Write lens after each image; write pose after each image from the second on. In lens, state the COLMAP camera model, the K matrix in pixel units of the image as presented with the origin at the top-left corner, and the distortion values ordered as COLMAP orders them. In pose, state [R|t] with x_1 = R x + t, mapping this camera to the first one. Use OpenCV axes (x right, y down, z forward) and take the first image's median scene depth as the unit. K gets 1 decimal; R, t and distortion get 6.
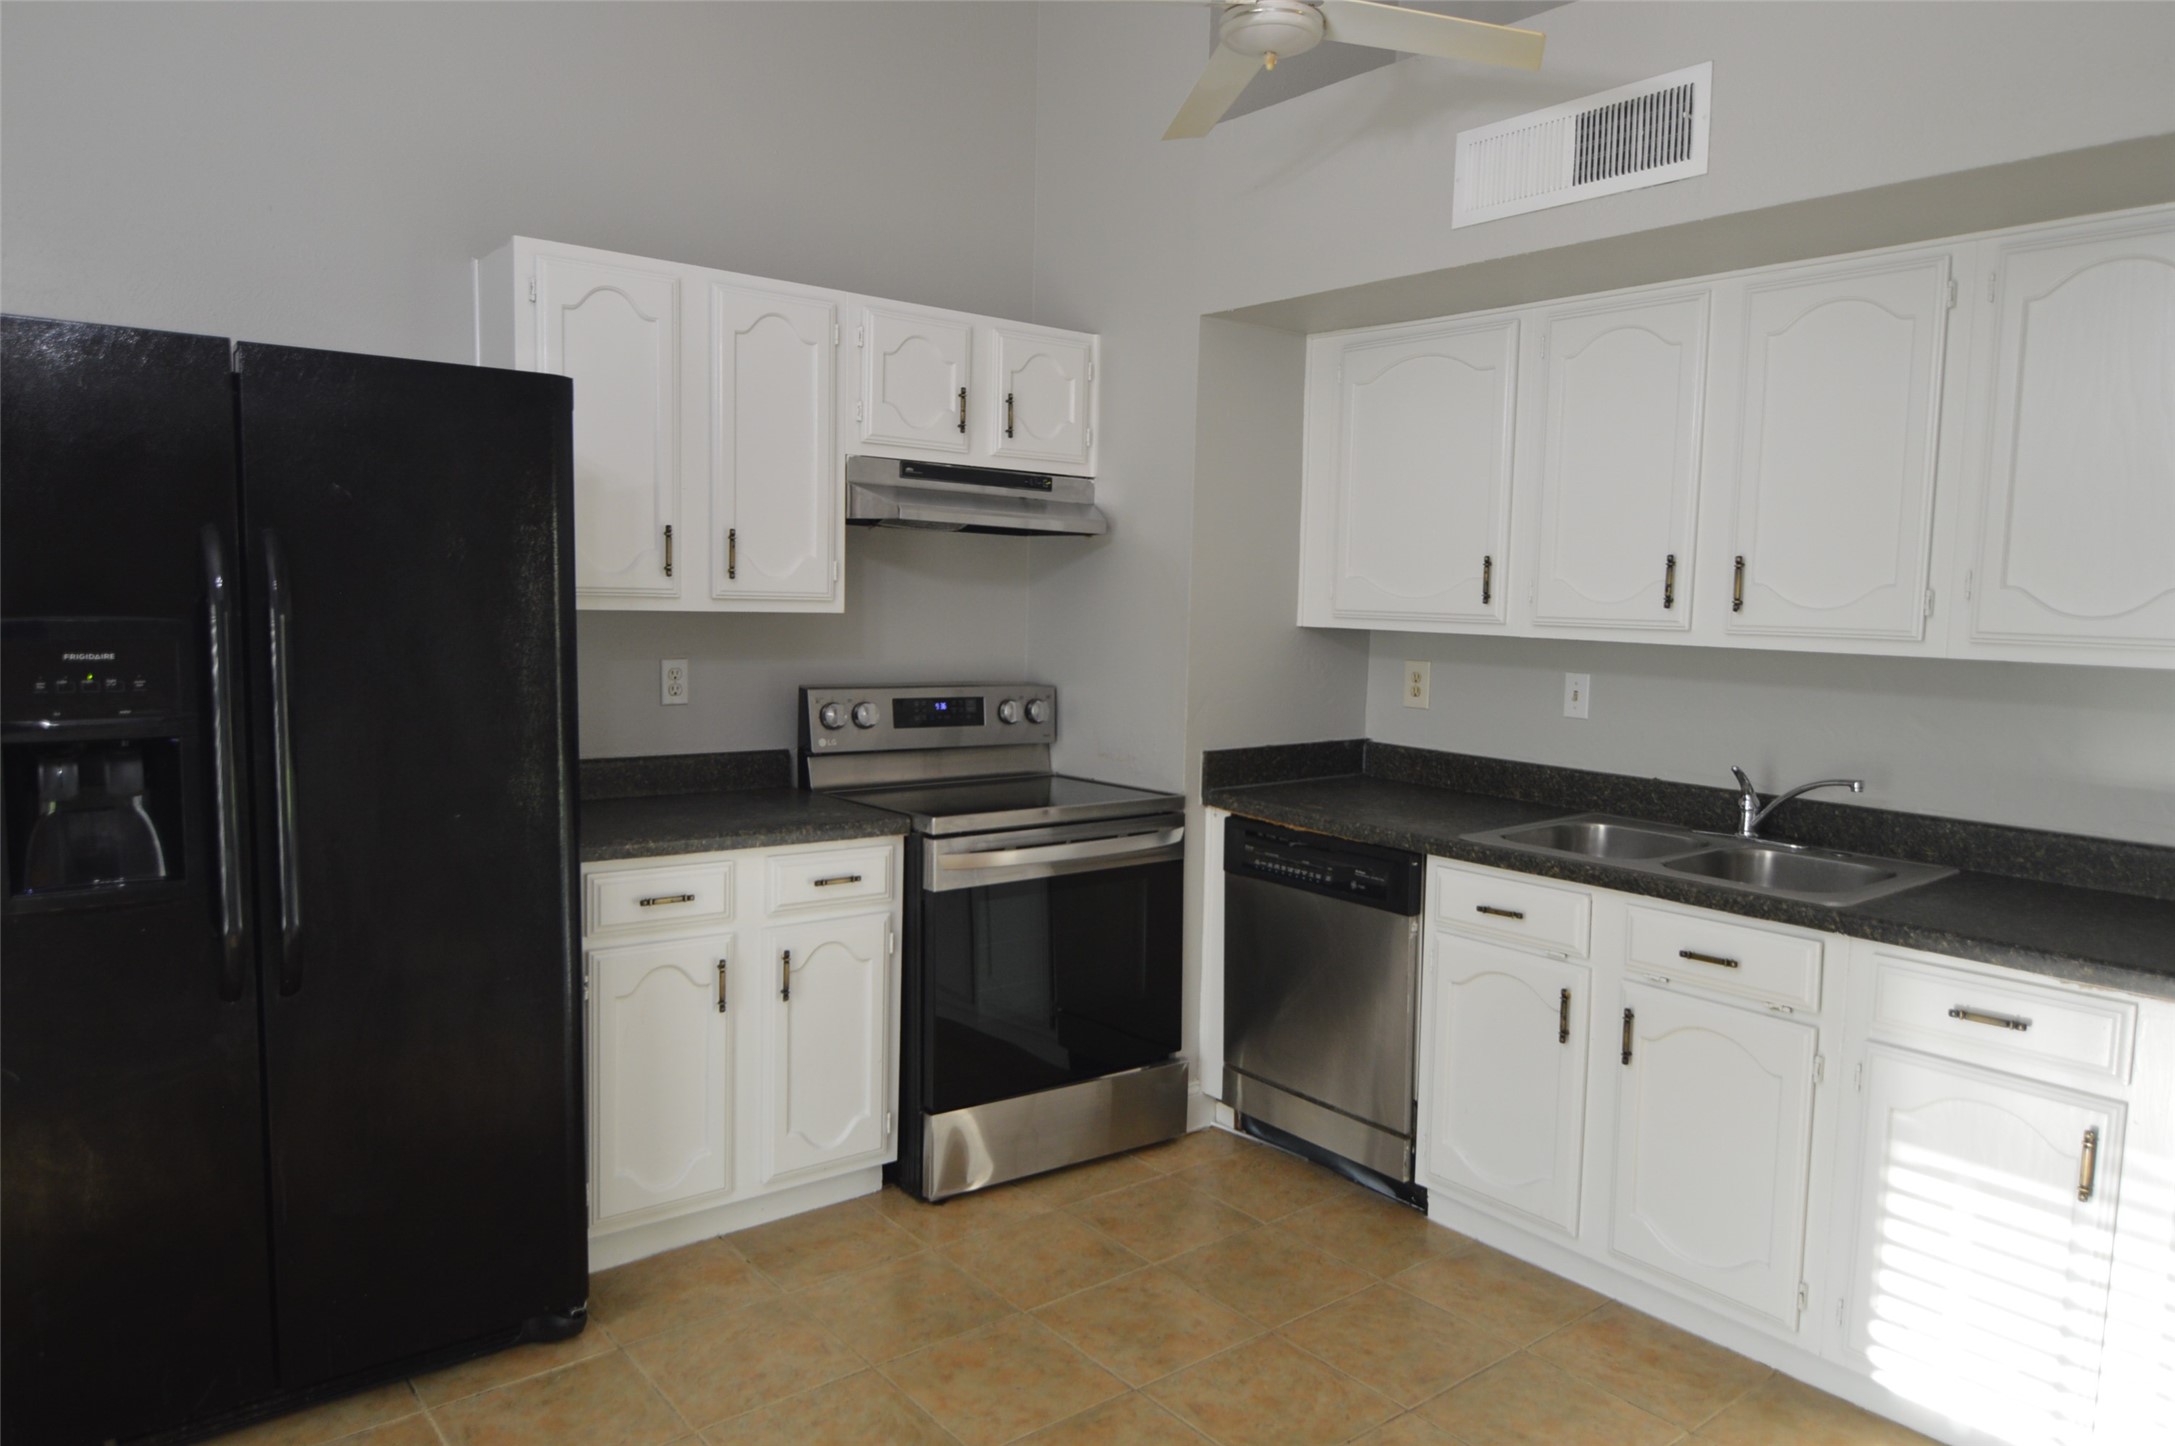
lens RADIAL K [[1401.7, 0, 1099.7], [0, 1401.7, 729.3], [0, 0, 1]] dist [0.000735, -0.001095]
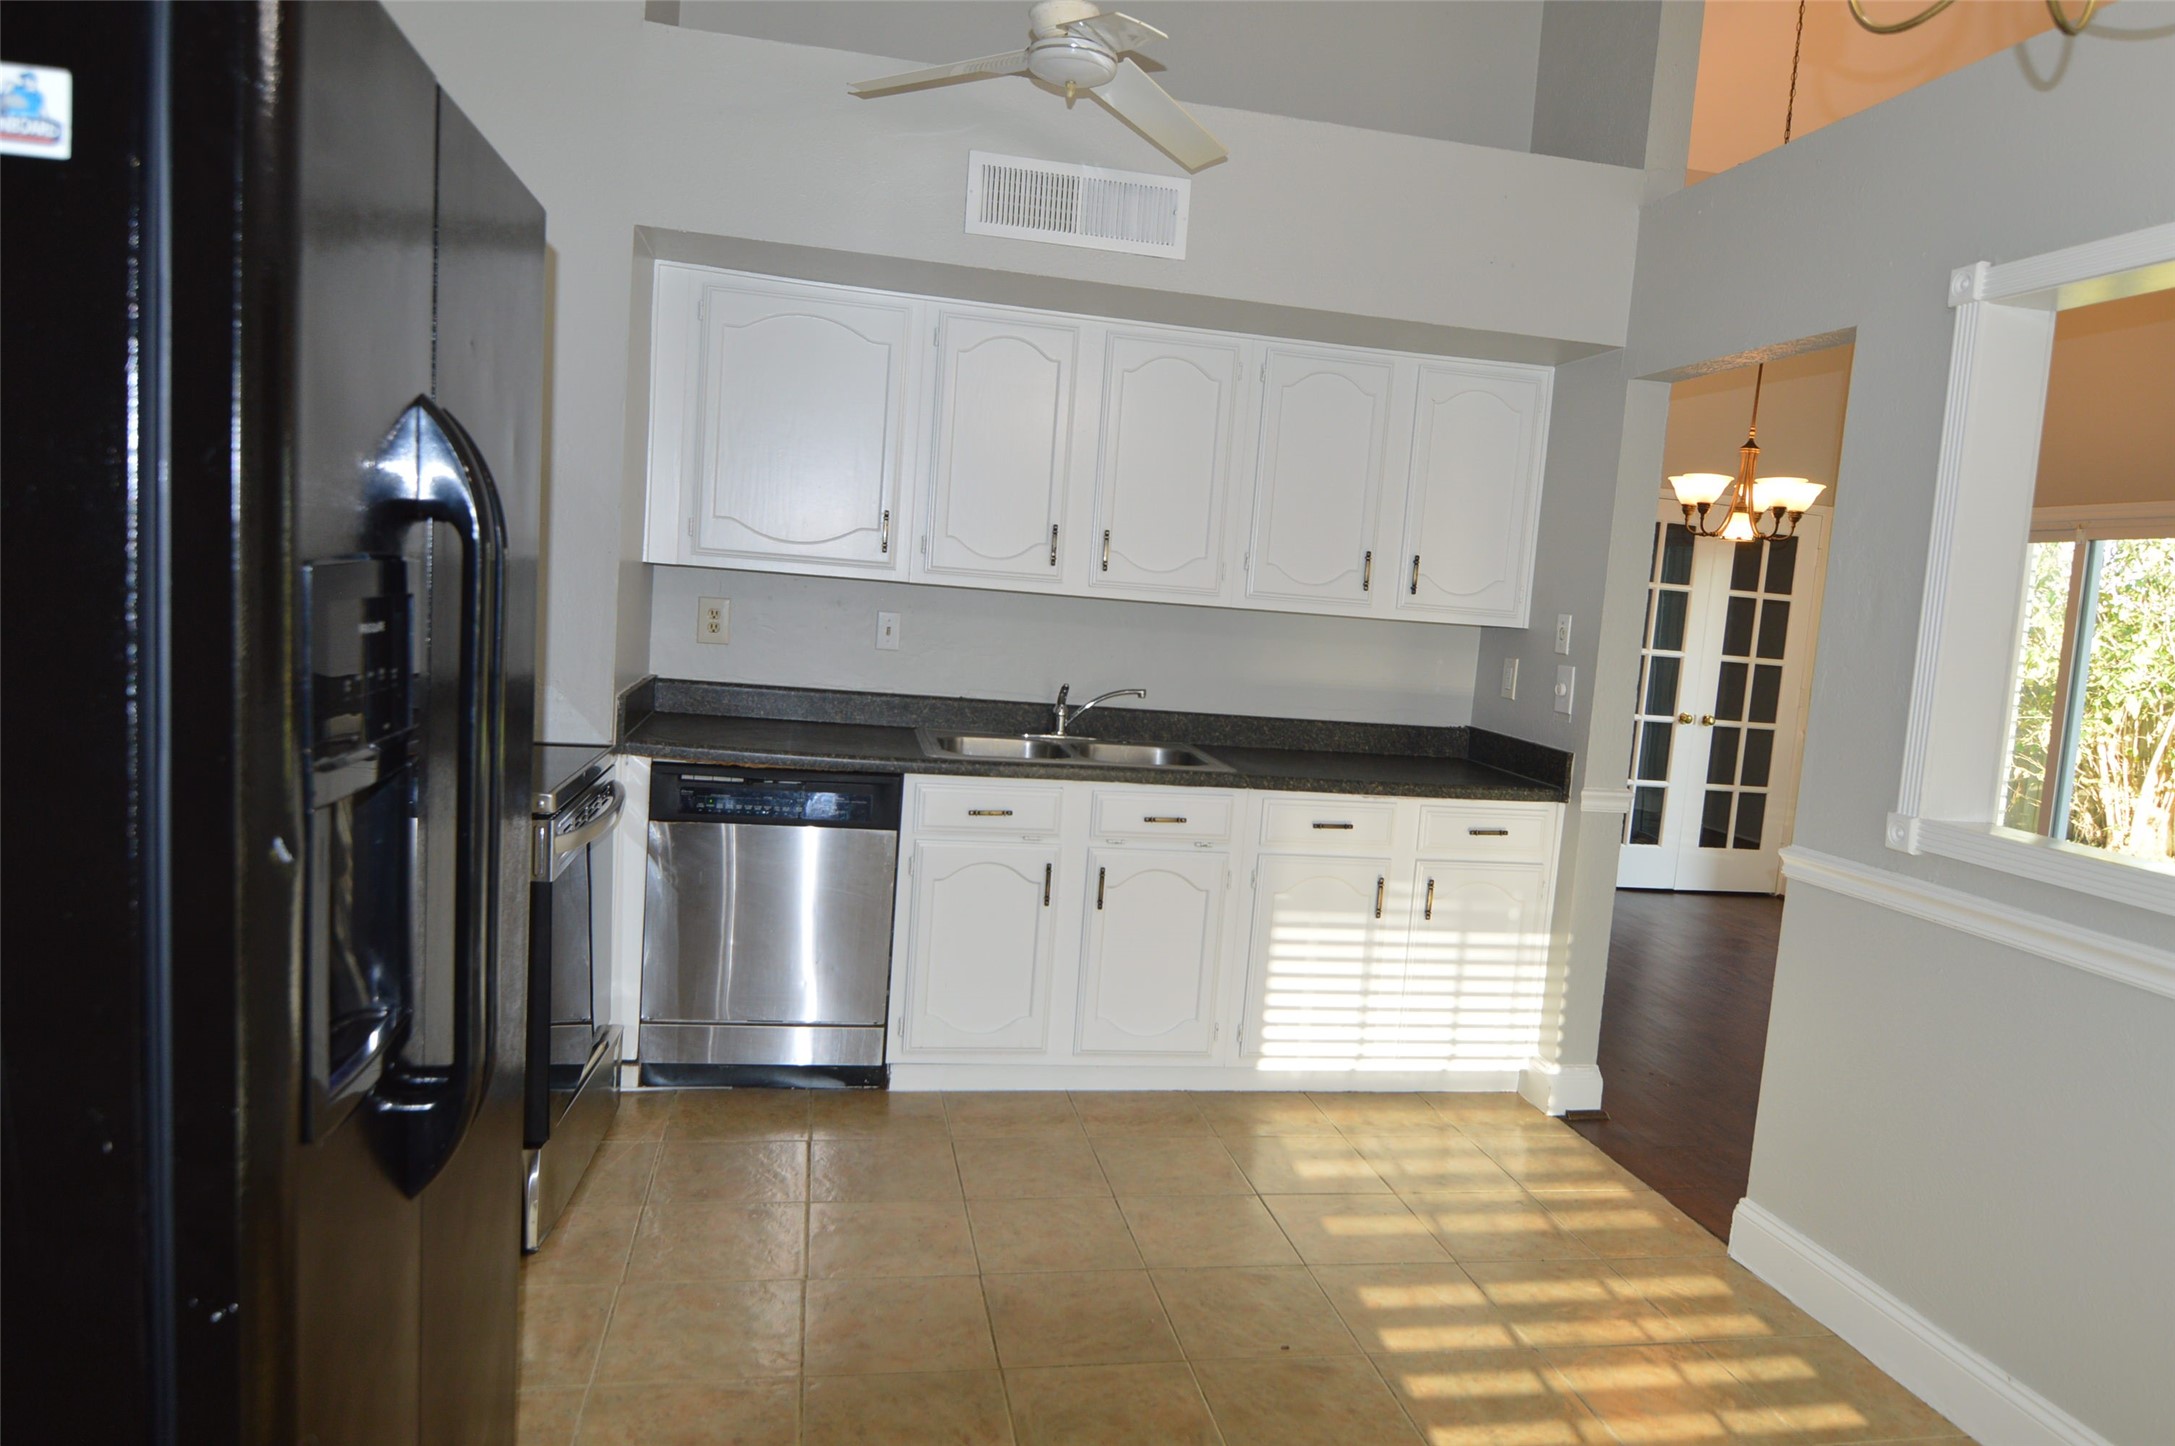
lens RADIAL K [[1401.7, 0, 1105.6], [0, 1401.7, 727.5], [0, 0, 1]] dist [0.000735, -0.001095]
pose [[0.470368, -0.075824, 0.879207, -0.748110], [0.021215, 0.996985, 0.074632, -0.032737], [-0.882215, -0.016452, 0.470559, 0.346482]]
